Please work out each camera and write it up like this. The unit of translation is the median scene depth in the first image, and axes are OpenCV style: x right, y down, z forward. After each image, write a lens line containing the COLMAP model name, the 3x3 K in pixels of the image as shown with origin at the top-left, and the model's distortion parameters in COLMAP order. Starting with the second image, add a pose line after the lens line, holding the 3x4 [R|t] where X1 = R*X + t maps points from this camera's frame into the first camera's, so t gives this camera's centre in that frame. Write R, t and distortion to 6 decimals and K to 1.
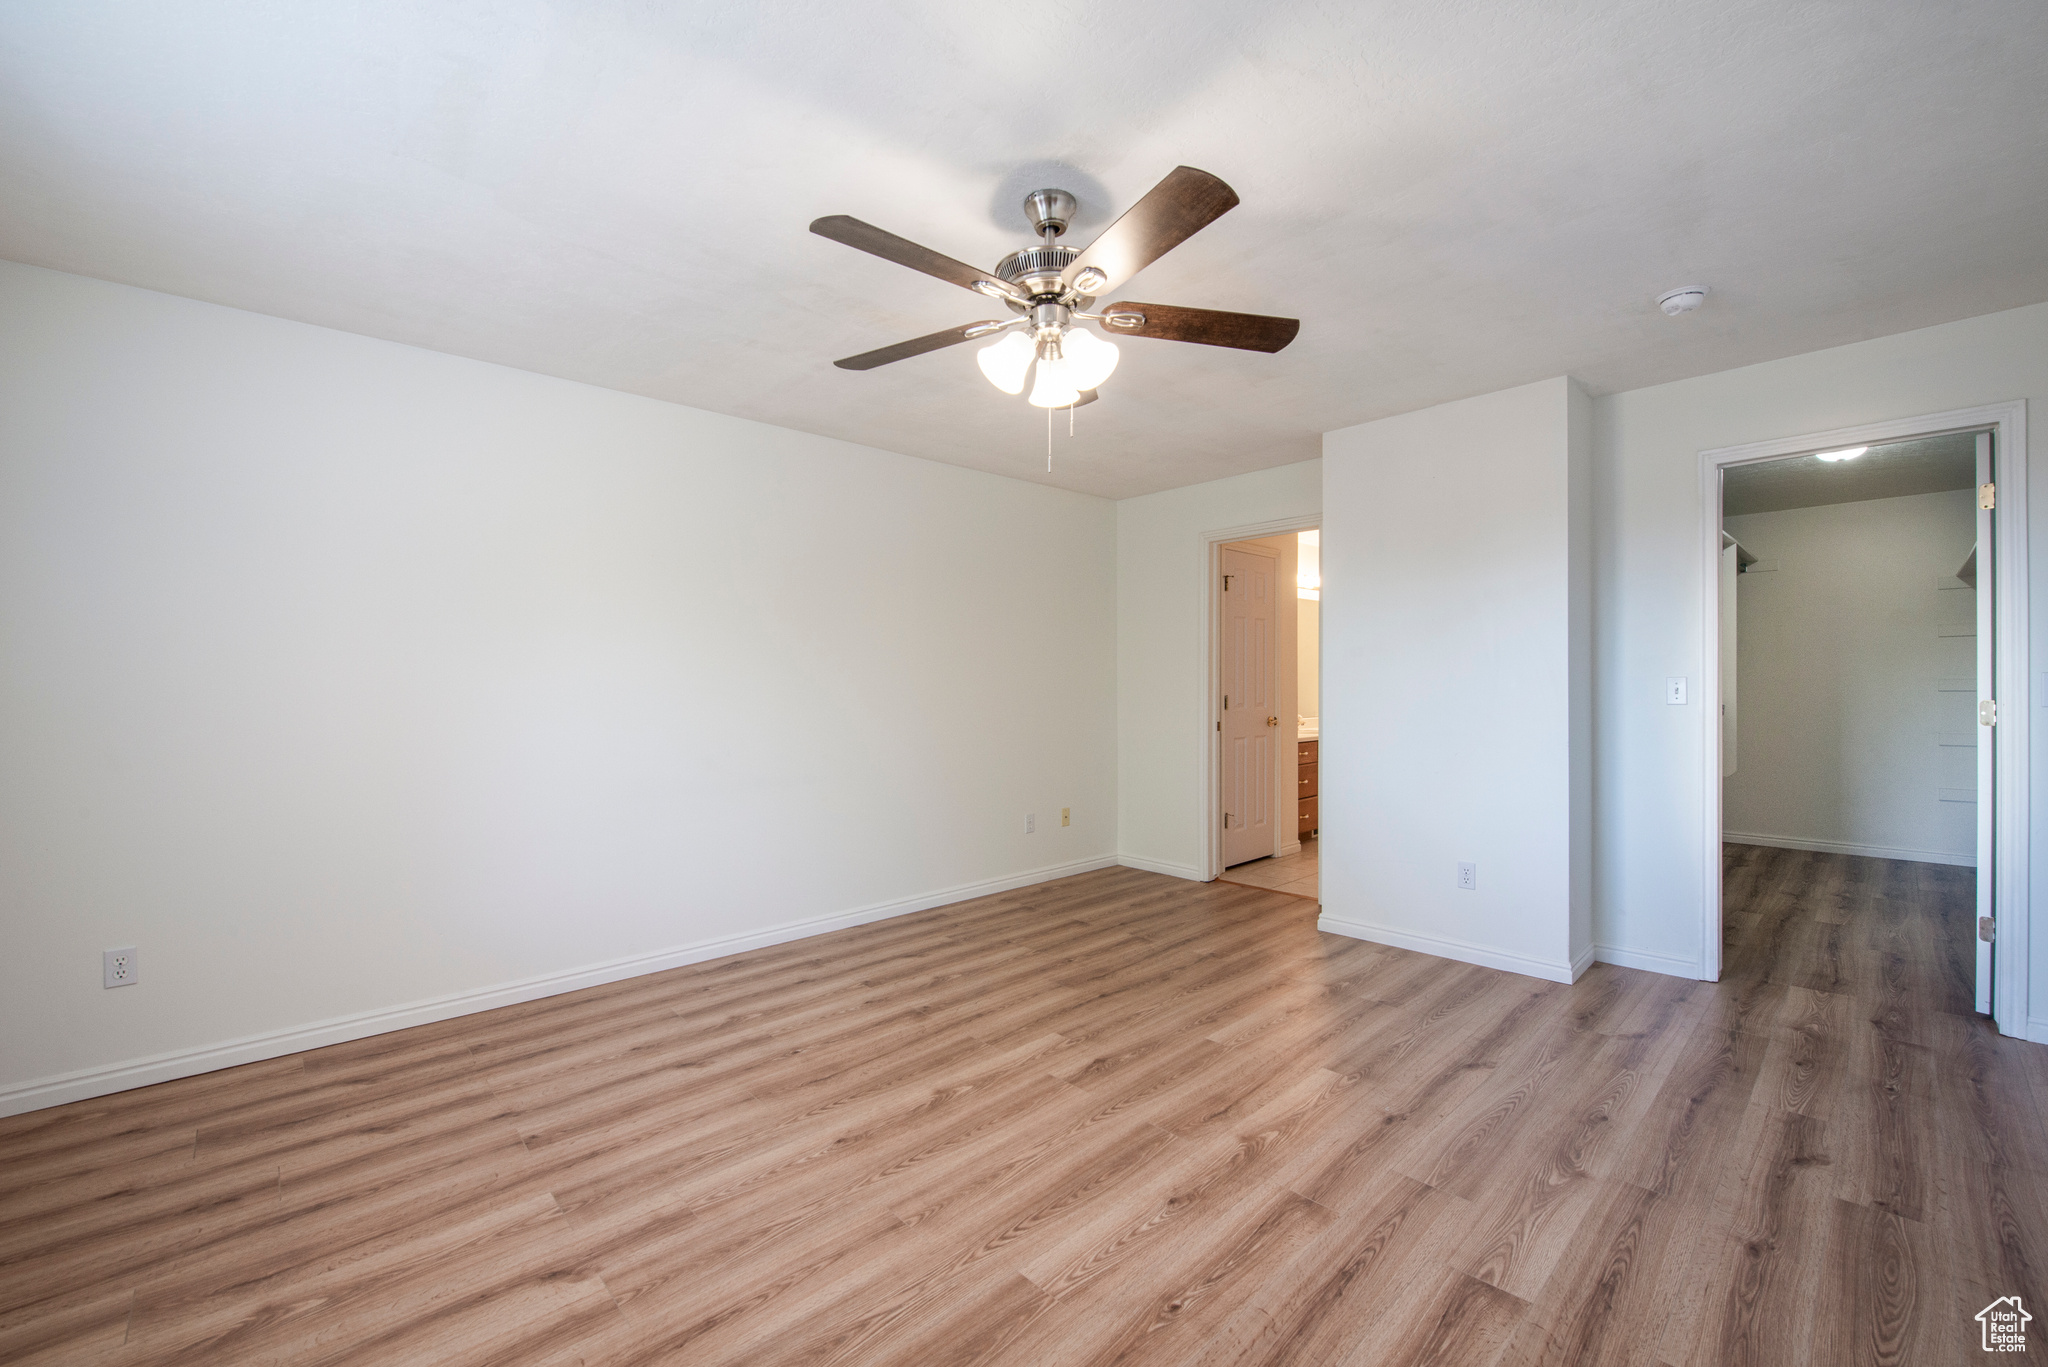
lens RADIAL K [[841.3, 0, 1031.9], [0, 841.3, 681.3], [0, 0, 1]] dist [-0.019466, -0.000735]
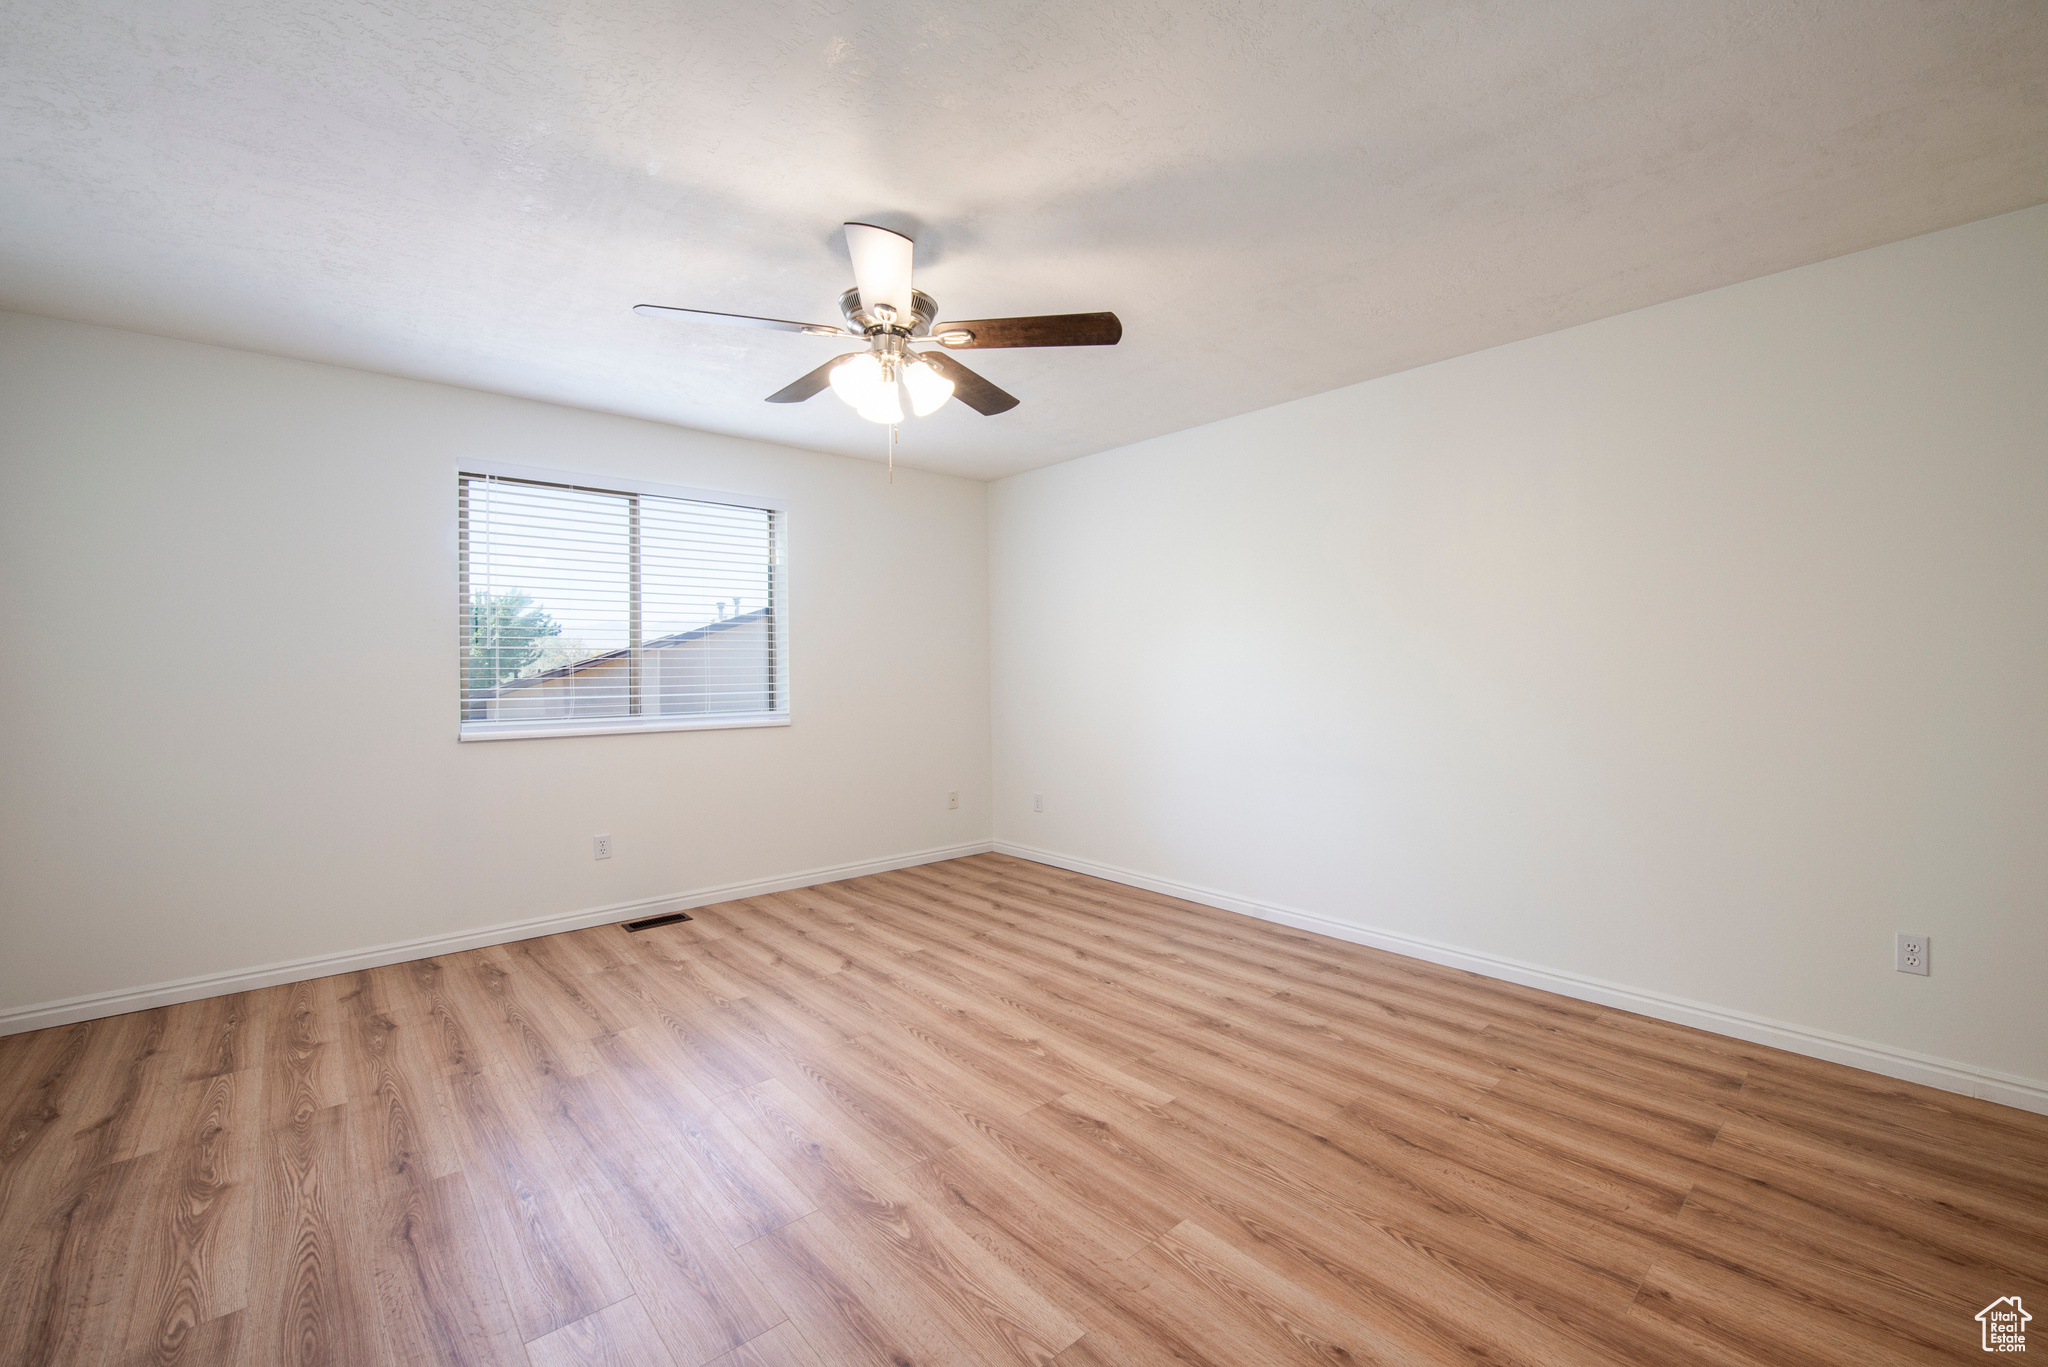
lens RADIAL K [[841.3, 0, 1038.0], [0, 841.3, 677.8], [0, 0, 1]] dist [-0.019466, -0.000735]
pose [[-0.029862, 0.023838, -0.999270, 0.838627], [0.006453, 0.999699, 0.023656, -0.007571], [0.999533, -0.005742, -0.030006, 0.902145]]
